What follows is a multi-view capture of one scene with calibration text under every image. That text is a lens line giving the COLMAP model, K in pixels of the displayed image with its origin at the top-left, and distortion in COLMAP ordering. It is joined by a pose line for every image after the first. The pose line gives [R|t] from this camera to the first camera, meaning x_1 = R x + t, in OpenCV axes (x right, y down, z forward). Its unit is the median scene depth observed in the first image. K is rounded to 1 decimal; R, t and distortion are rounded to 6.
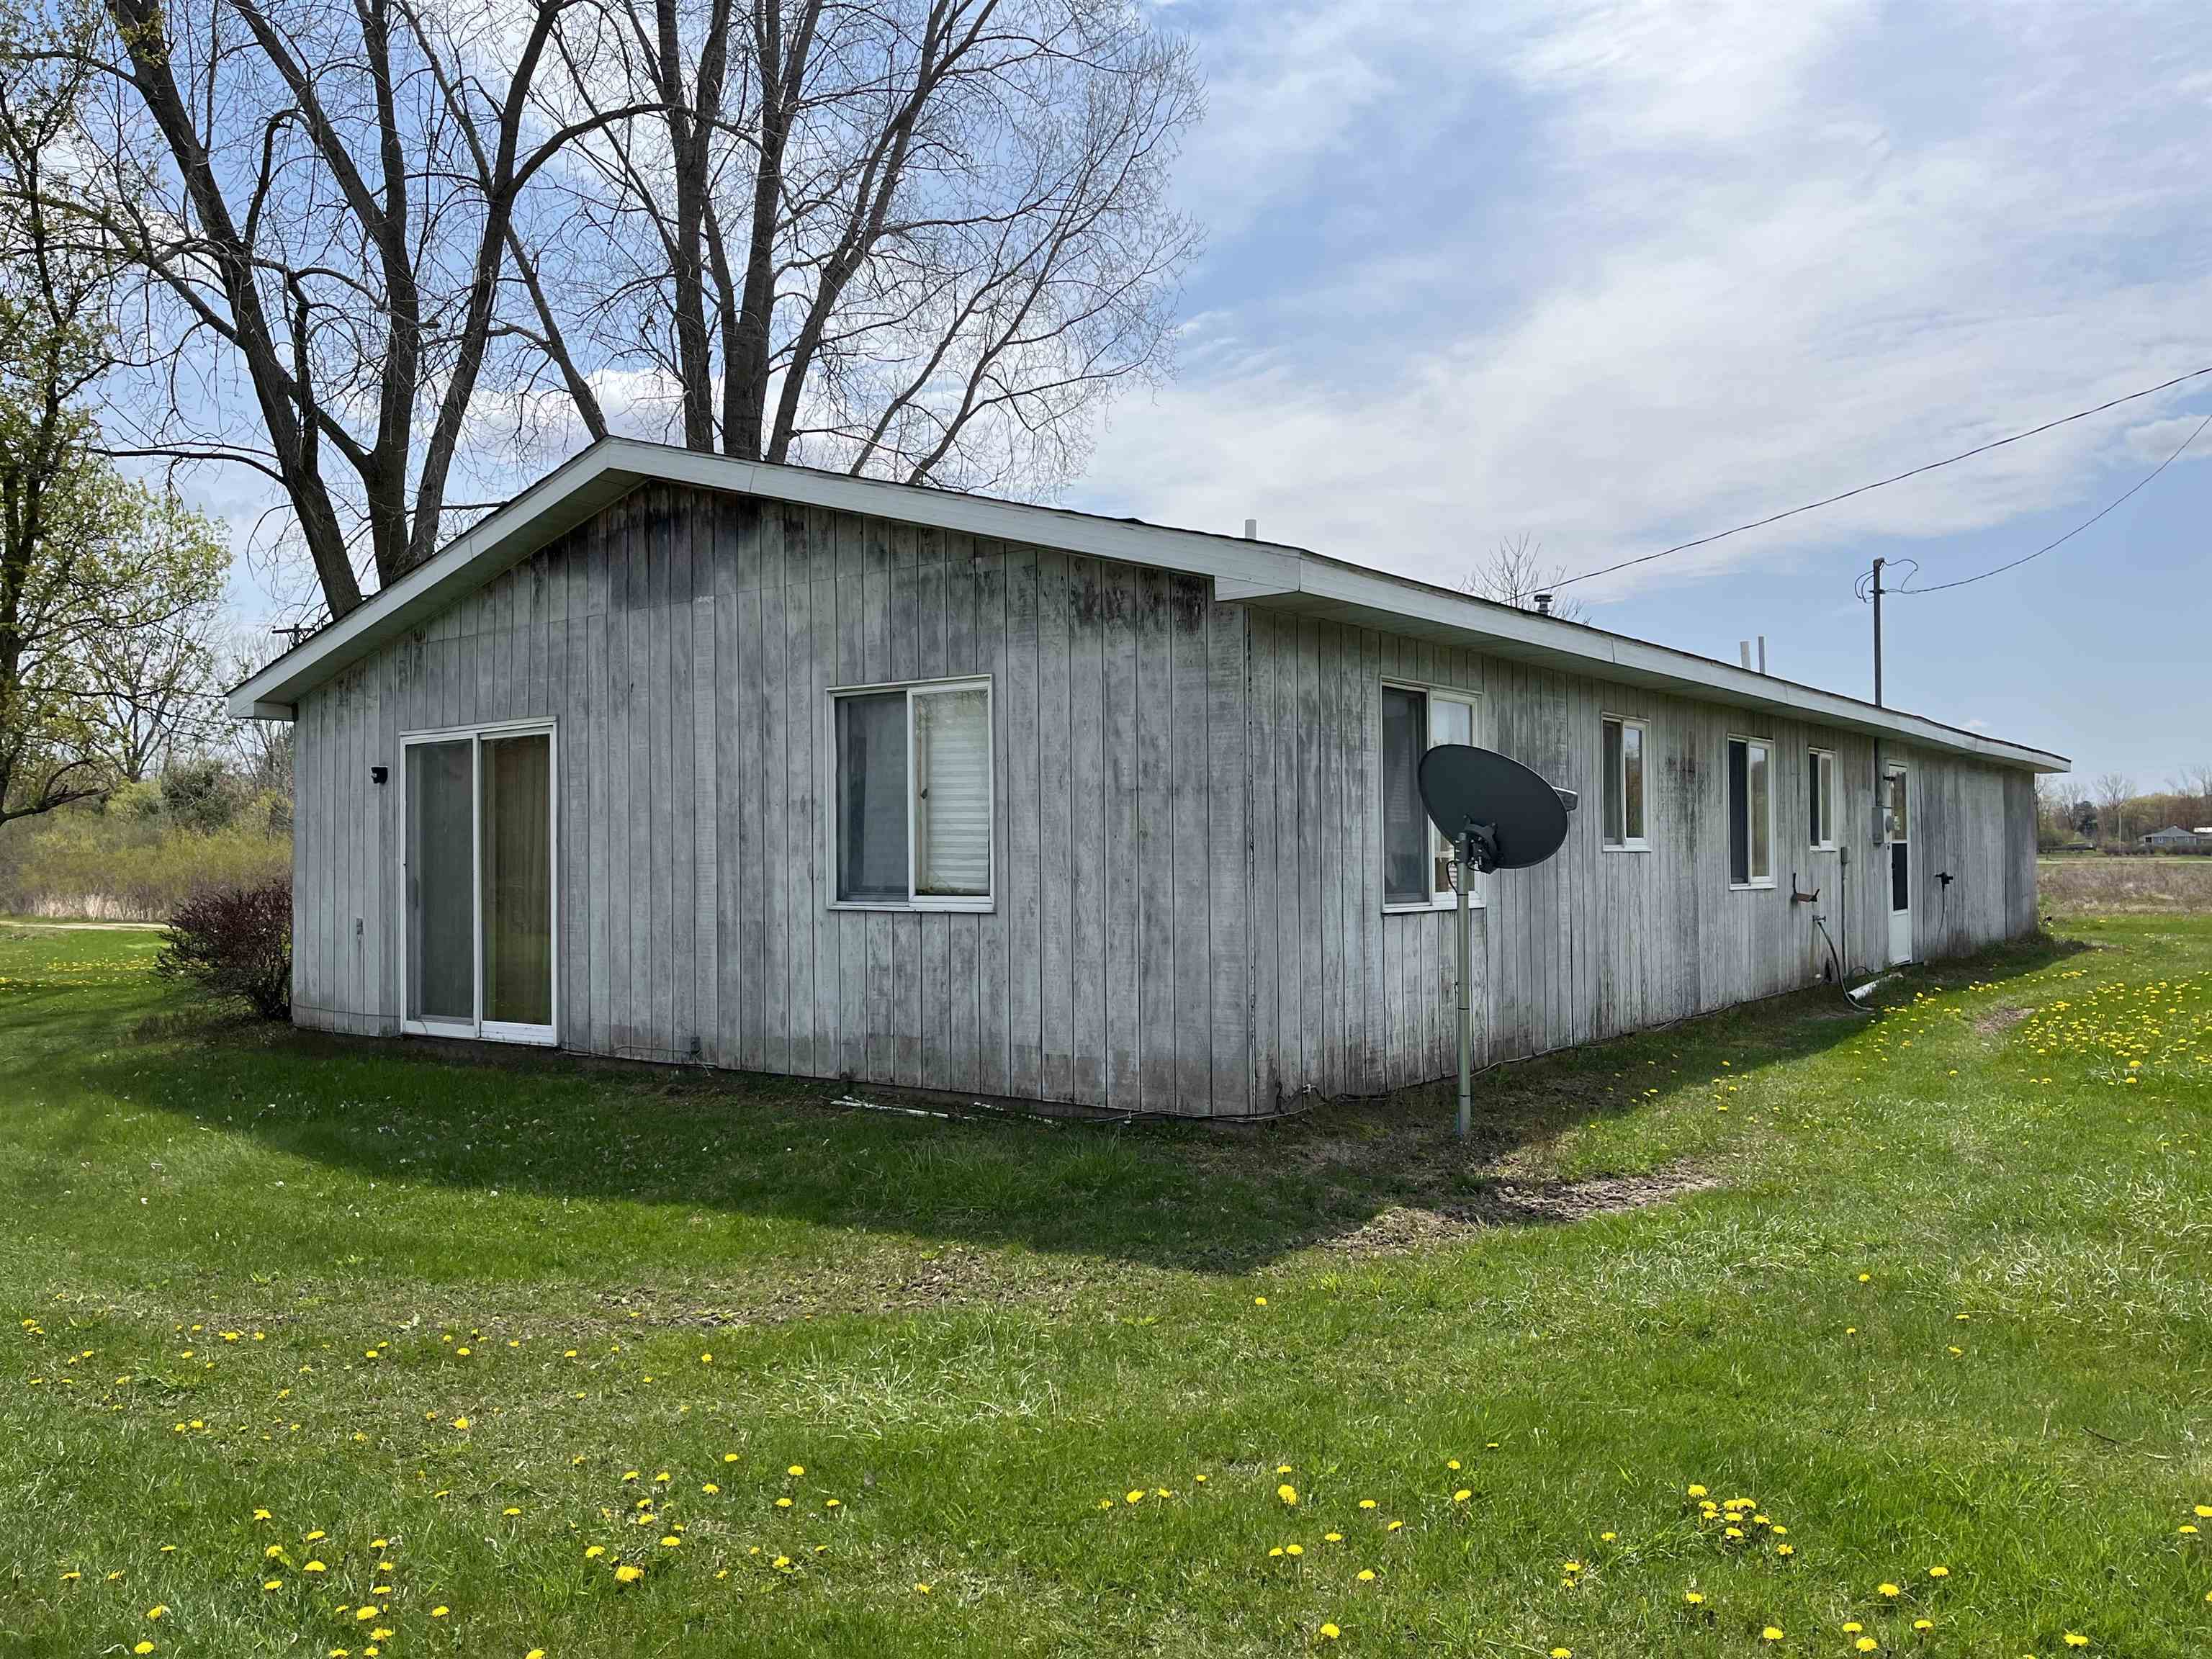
lens RADIAL K [[1679.3, 0, 1105.5], [0, 1679.3, 828.3], [0, 0, 1]] dist [0.049485, -0.010367]
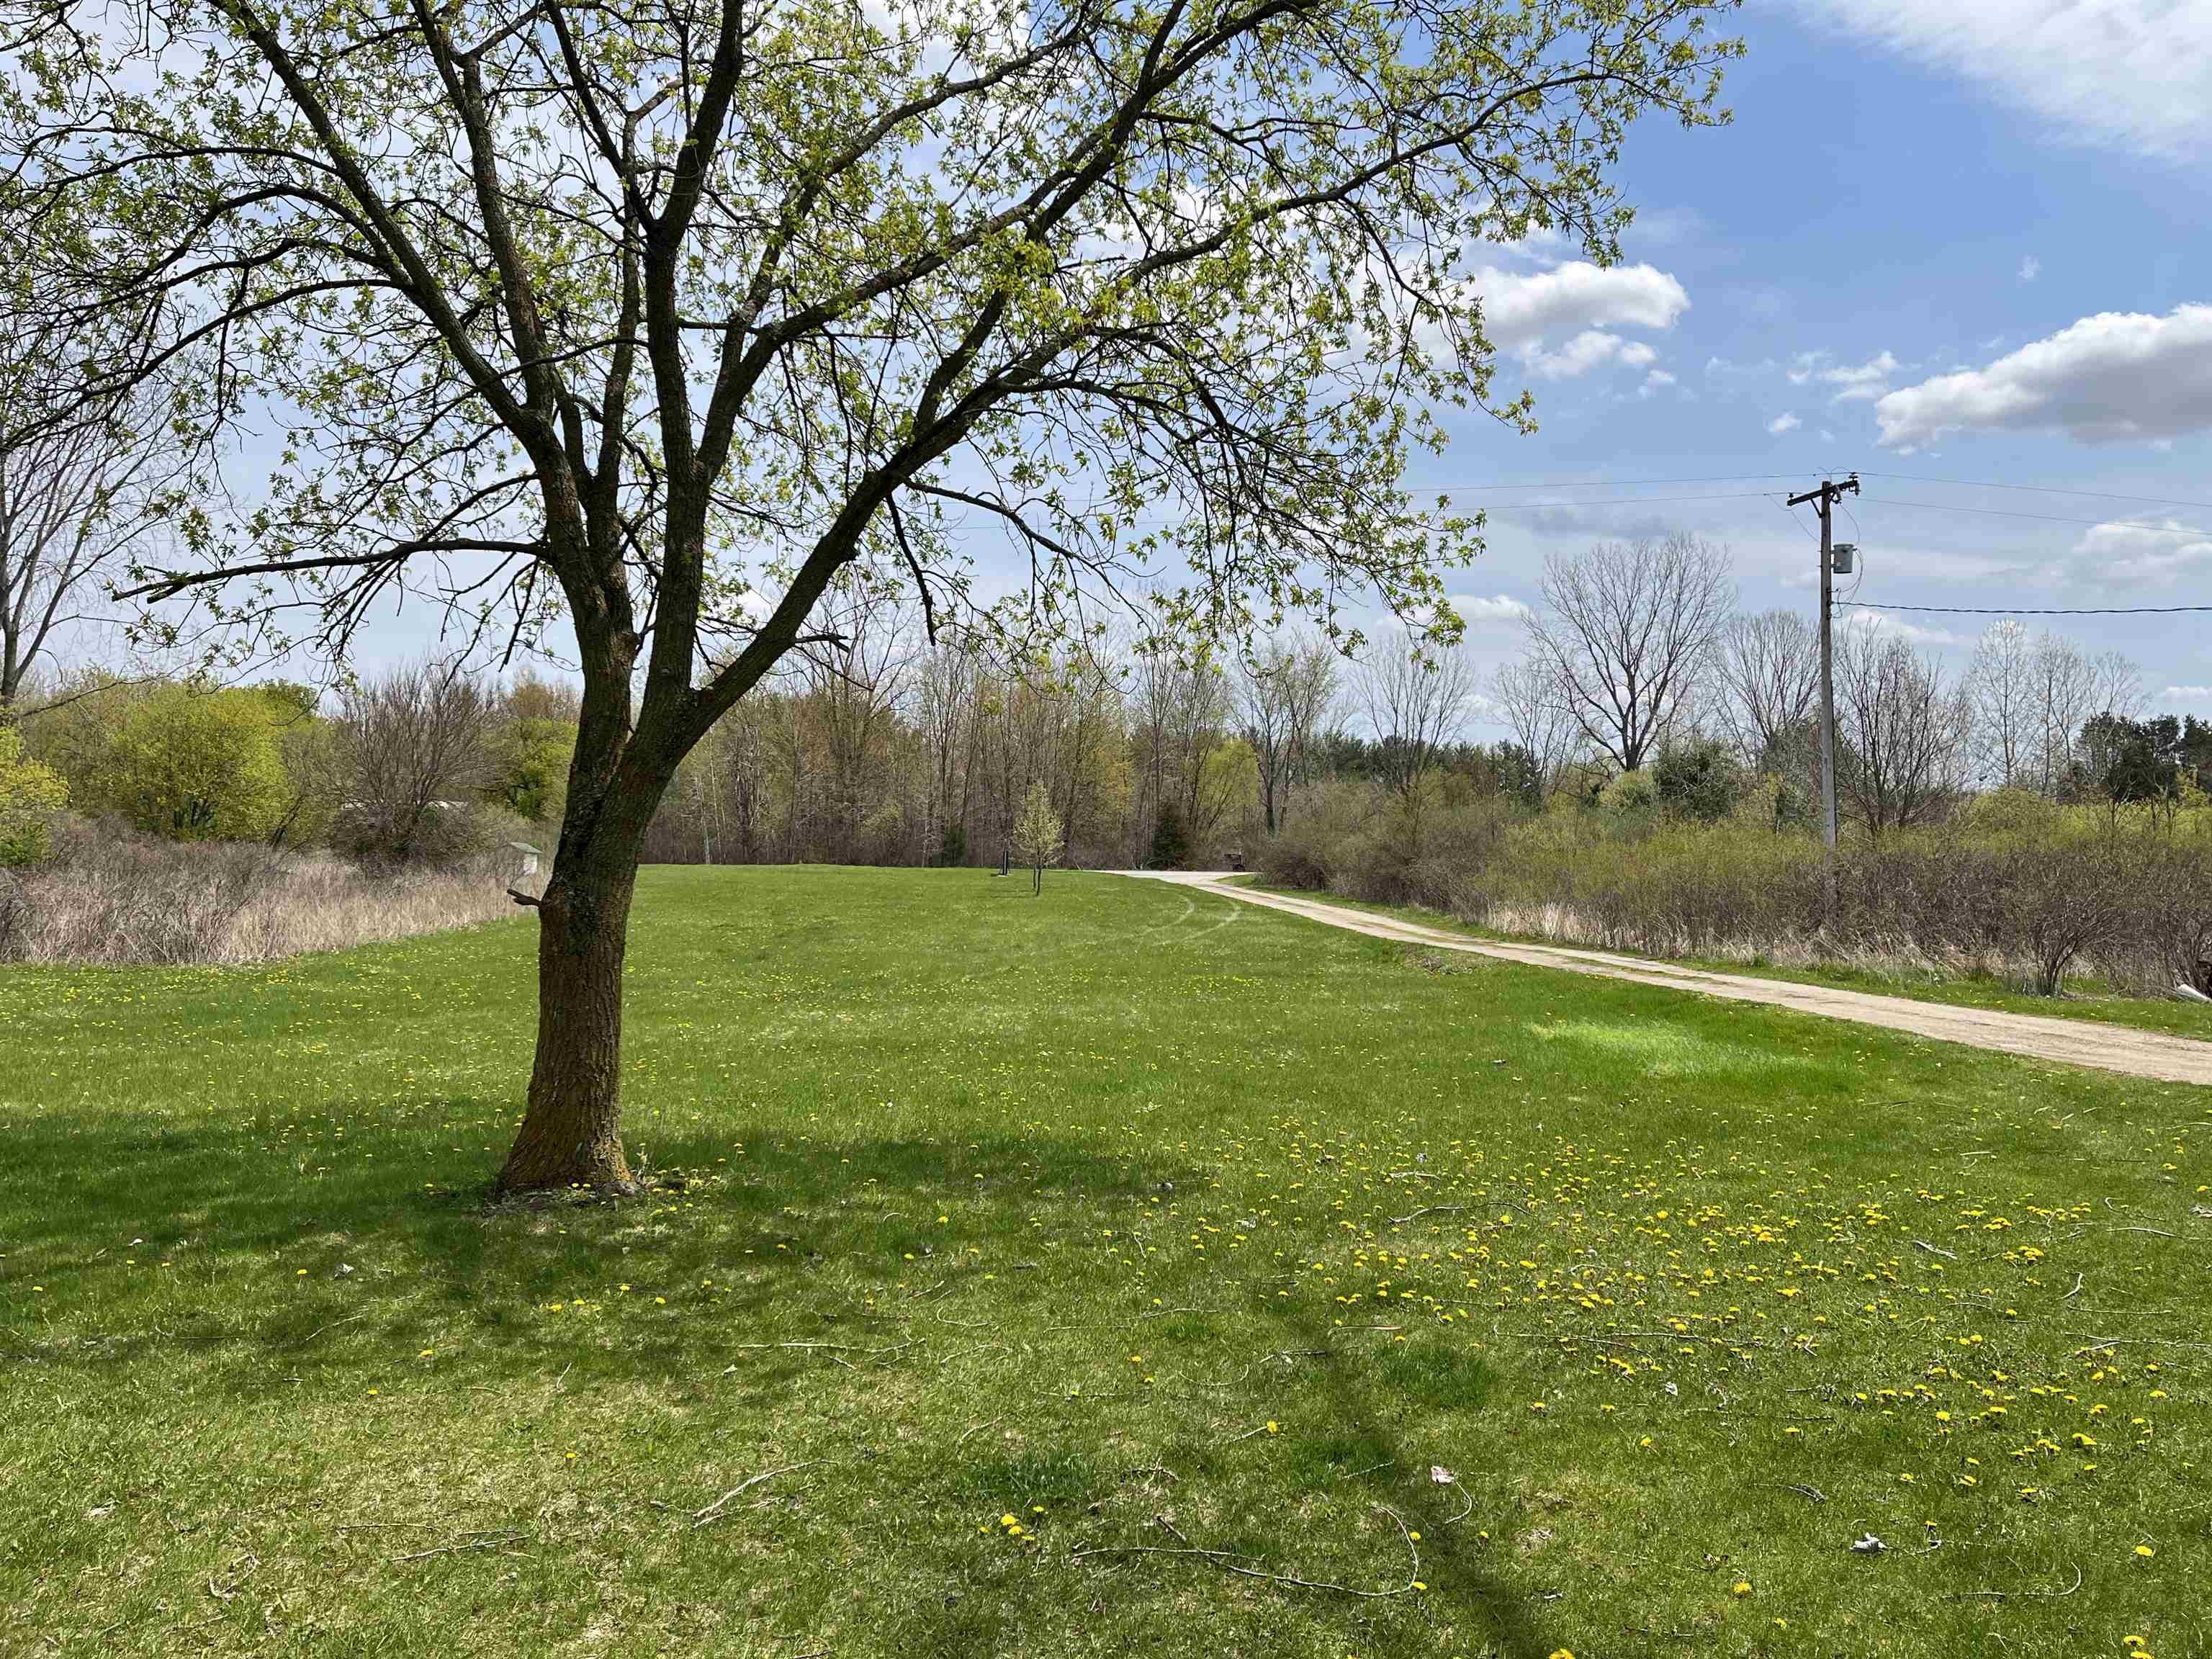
lens RADIAL K [[1679.3, 0, 1104.6], [0, 1679.3, 834.9], [0, 0, 1]] dist [0.049485, -0.010367]
pose [[0.675345, -0.000042, -0.737502, -0.197856], [0.001115, 0.999999, 0.000964, 0.009101], [0.737501, -0.001474, 0.675345, 0.385151]]
